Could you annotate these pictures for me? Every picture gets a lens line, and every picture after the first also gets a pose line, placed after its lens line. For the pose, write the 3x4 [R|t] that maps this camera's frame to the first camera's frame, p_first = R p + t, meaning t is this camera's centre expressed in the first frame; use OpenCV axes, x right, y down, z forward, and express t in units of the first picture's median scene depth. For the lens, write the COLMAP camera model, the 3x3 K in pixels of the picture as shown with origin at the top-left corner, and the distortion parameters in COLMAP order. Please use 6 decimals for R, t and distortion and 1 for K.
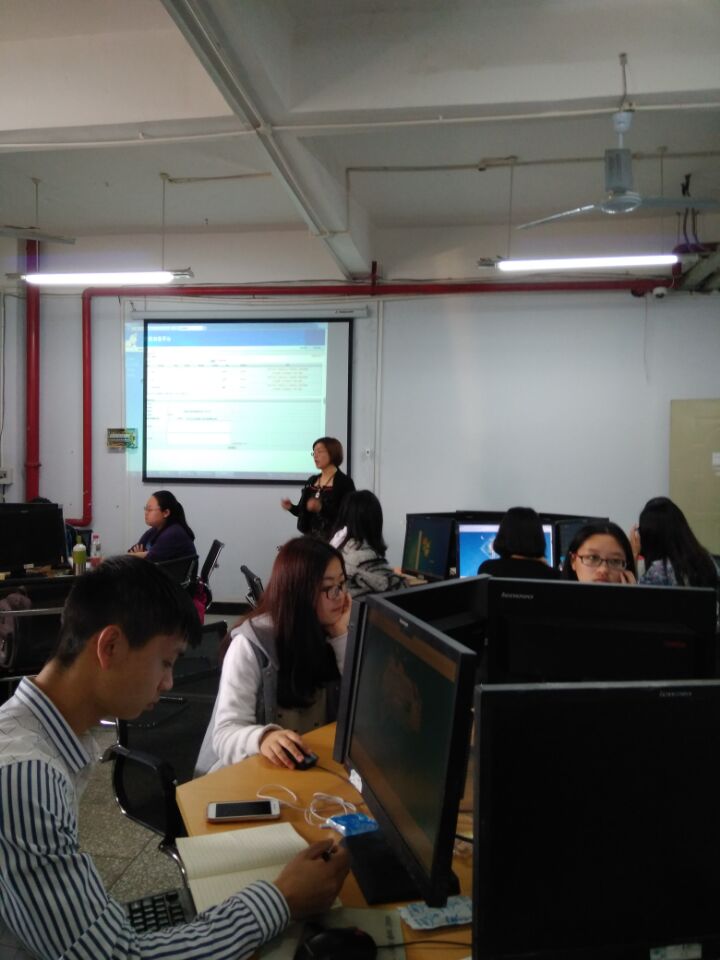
lens RADIAL K [[799.2, 0, 360.0], [0, 799.2, 480.0], [0, 0, 1]] dist [0.028844, -0.006677]
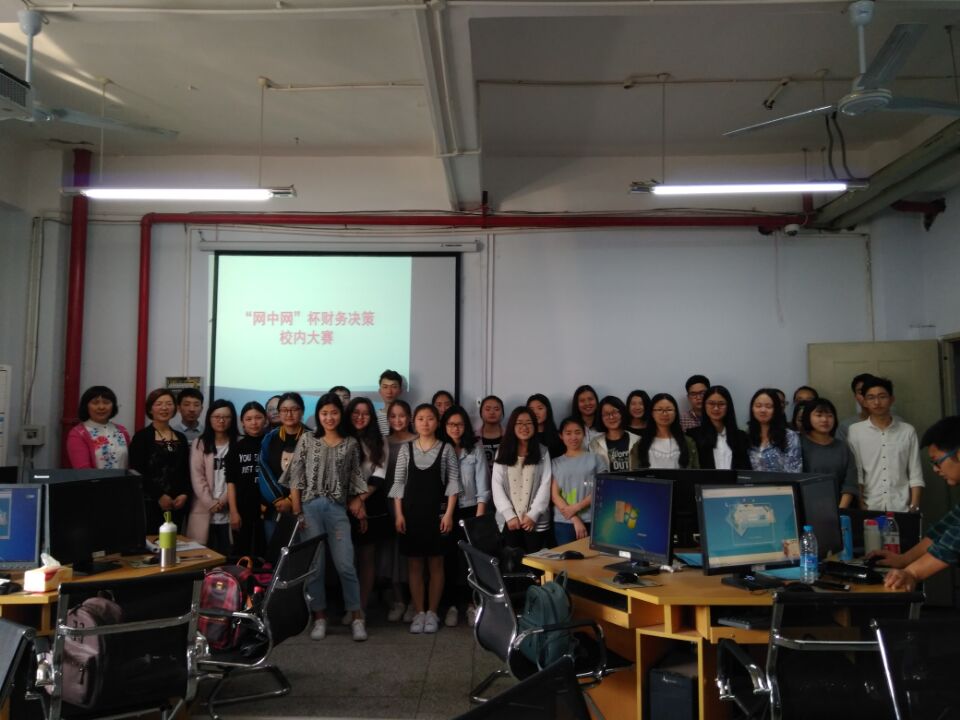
lens RADIAL K [[799.2, 0, 480.0], [0, 799.2, 360.0], [0, 0, 1]] dist [0.028844, -0.006677]
pose [[0.991554, -0.000524, 0.129697, -0.106541], [0.012523, 0.995706, -0.091717, -0.000383], [-0.129092, 0.092566, 0.987303, 0.130246]]
